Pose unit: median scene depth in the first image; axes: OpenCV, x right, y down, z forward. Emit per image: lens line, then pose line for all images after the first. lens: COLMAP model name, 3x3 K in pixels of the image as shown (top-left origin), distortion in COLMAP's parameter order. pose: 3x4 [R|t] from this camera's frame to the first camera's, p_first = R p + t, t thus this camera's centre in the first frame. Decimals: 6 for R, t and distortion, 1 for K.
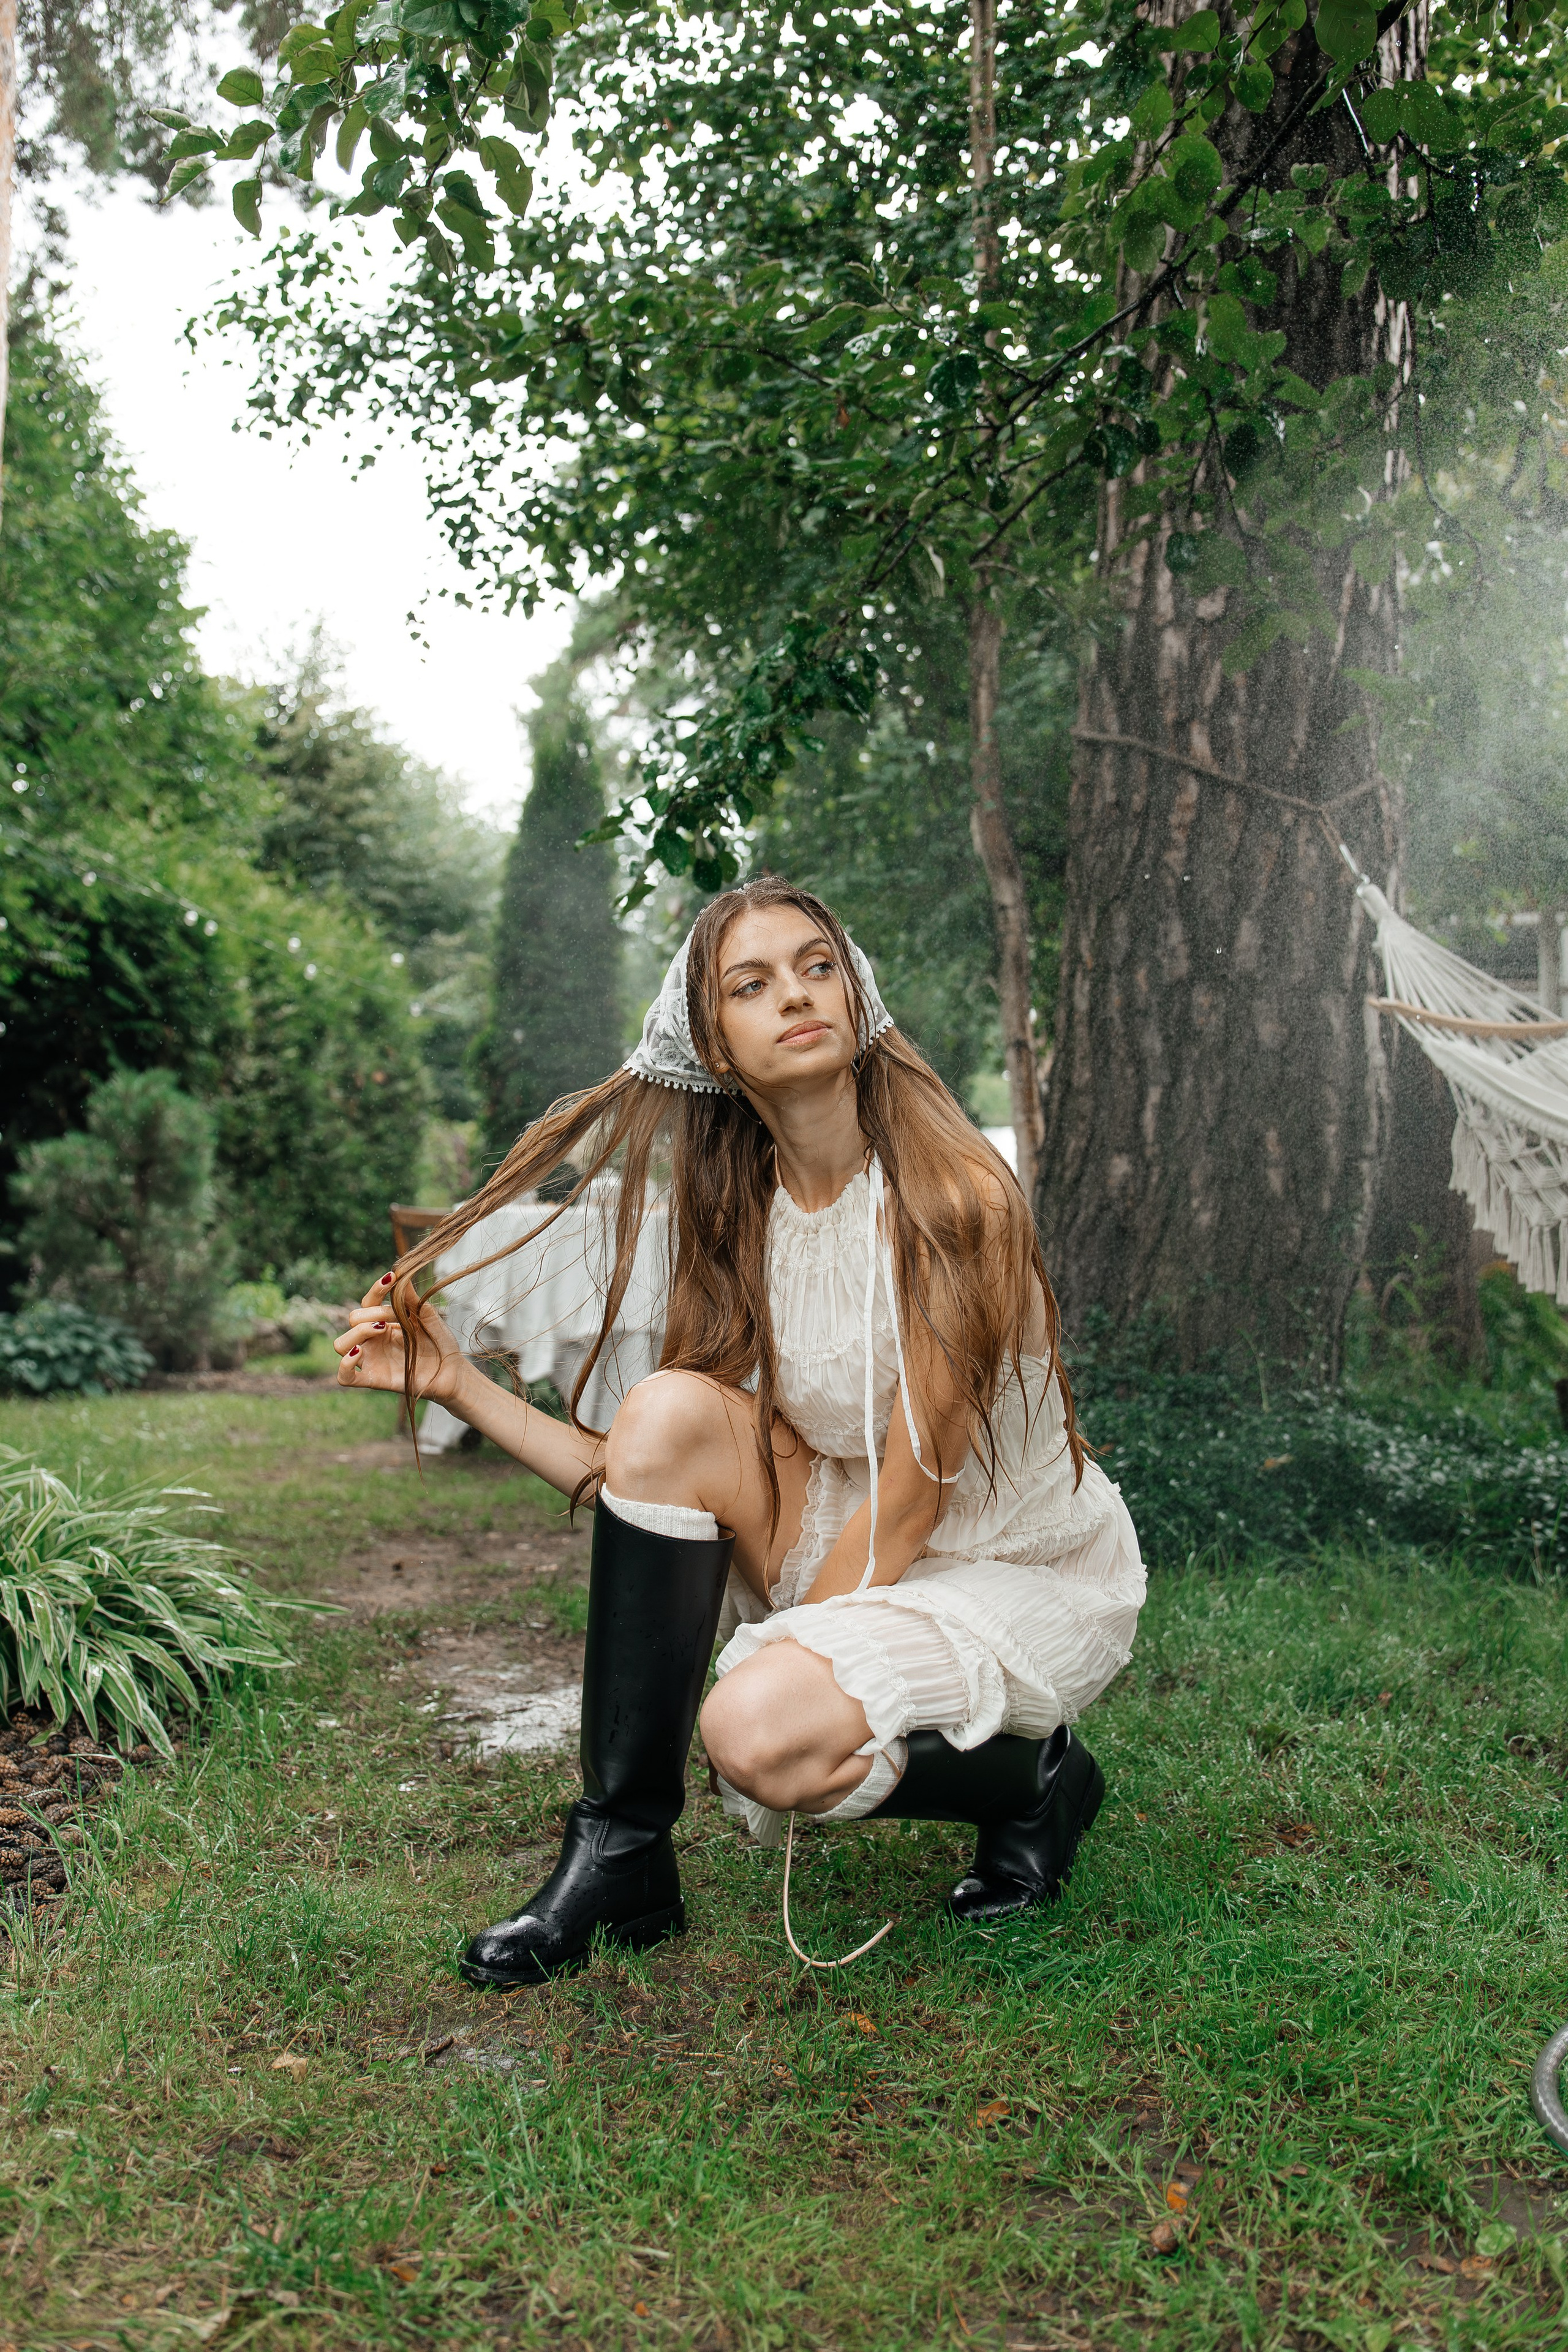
lens RADIAL K [[1992.7, 0, 793.3], [0, 1992.7, 1163.8], [0, 0, 1]] dist [-0.001175, -0.016438]
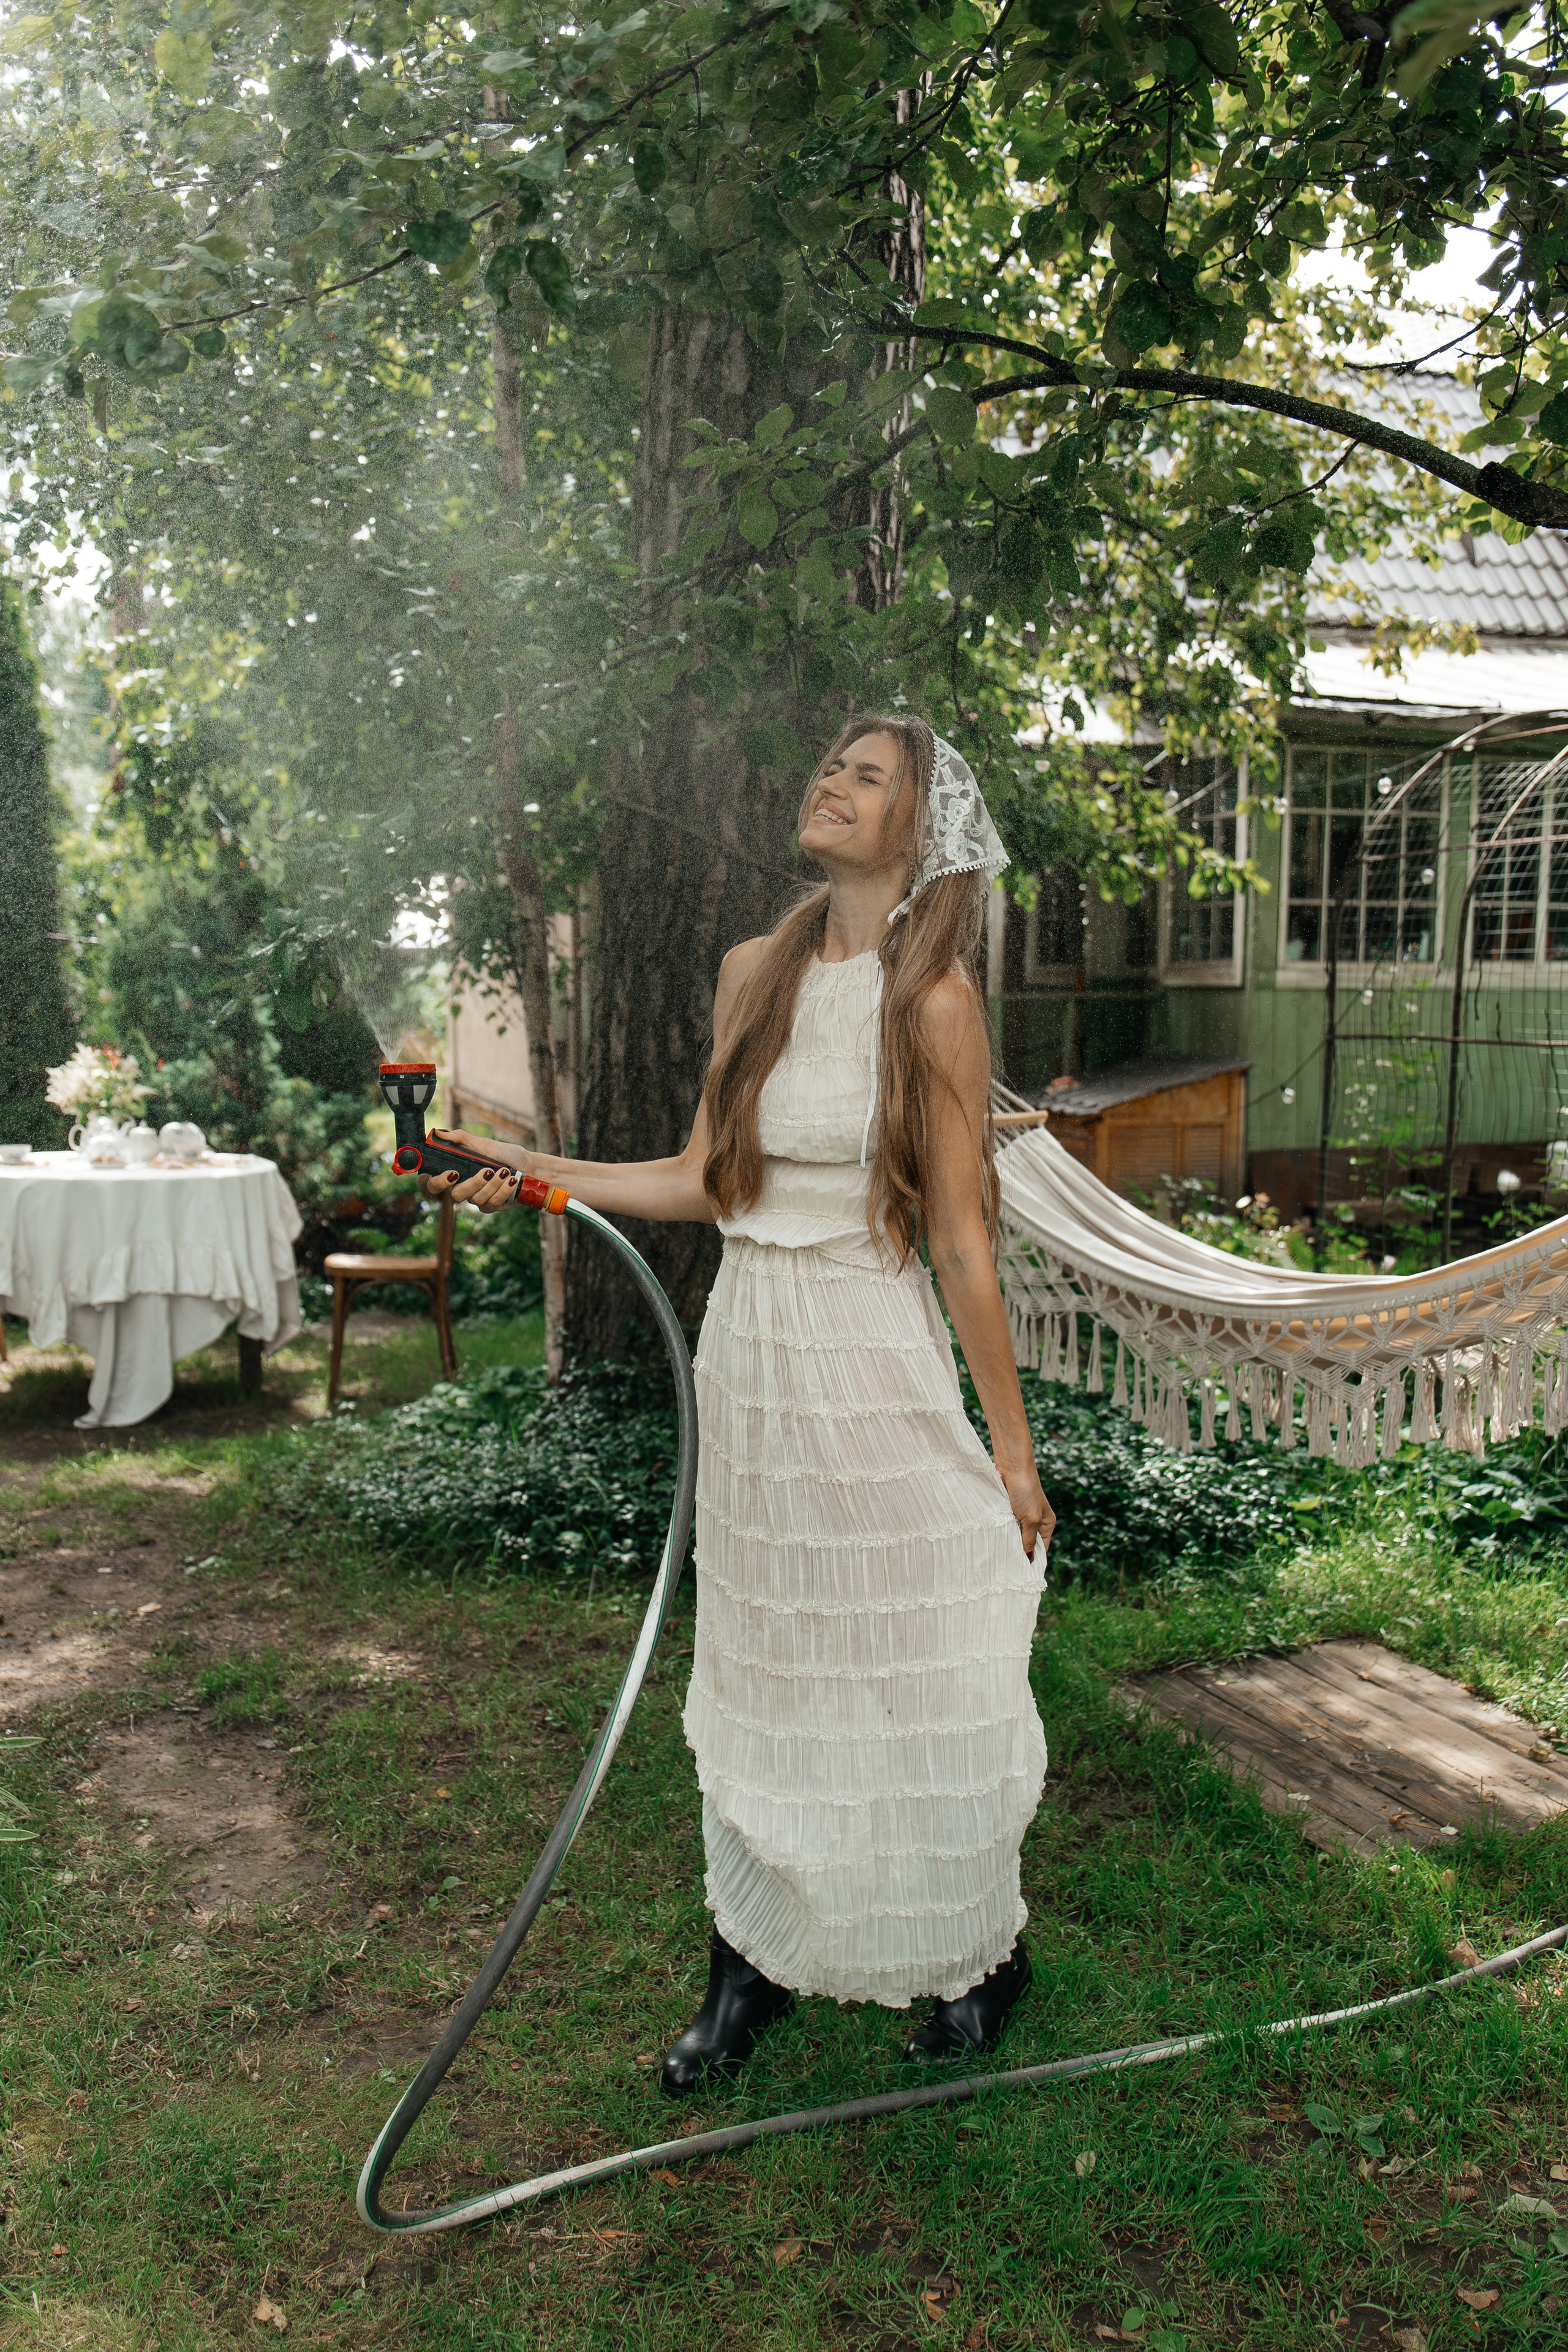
lens RADIAL K [[1991.6, 0, 782.1], [0, 1991.6, 1169.1], [0, 0, 1]] dist [0.007285, -0.029308]
pose [[0.952351, -0.030584, 0.303467, -0.129327], [-0.010656, 0.991016, 0.133316, -0.198070], [-0.304819, -0.130197, 0.943469, -0.098666]]
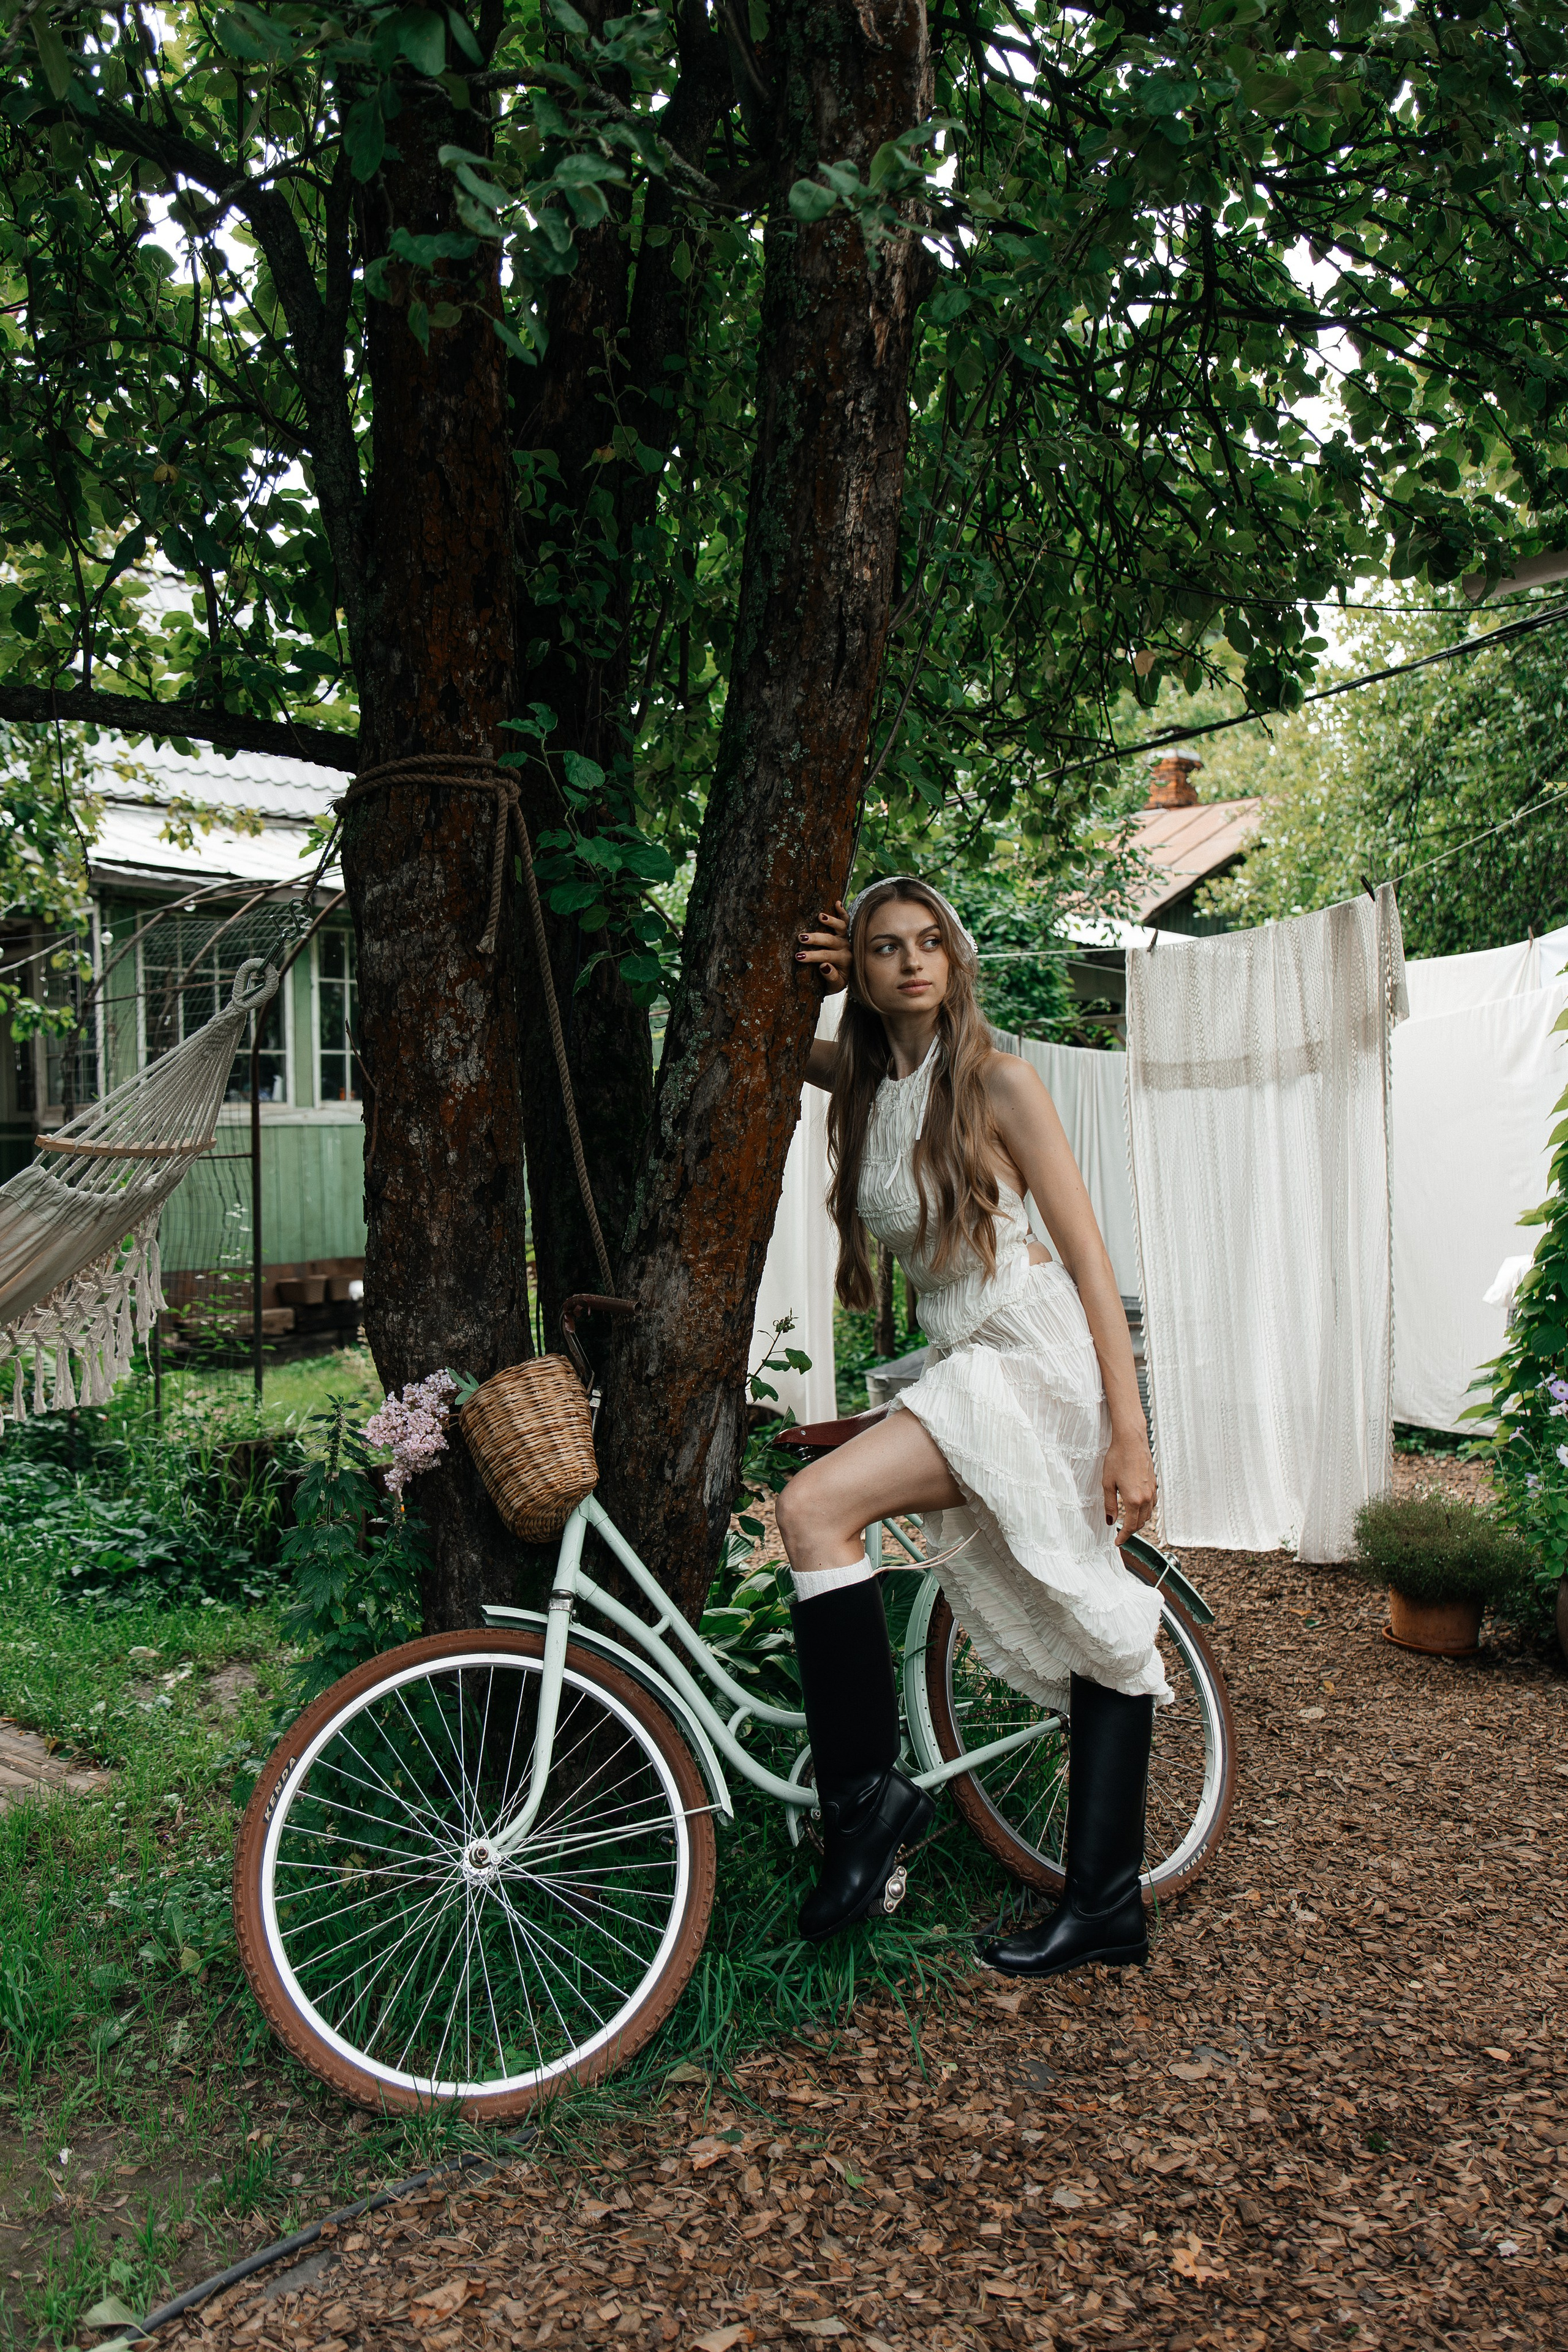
lens RADIAL K [[1797.2, 0, 776.4], [0, 1797.2, 1169.3], [0, 0, 1]] dist [0.024037, -0.040759]
pose [[0.695744, -0.037284, 0.717321, 0.090136], [-0.003930, 0.998439, 0.055707, -0.175985], [-0.718279, -0.041576, 0.694512, -0.306050]]
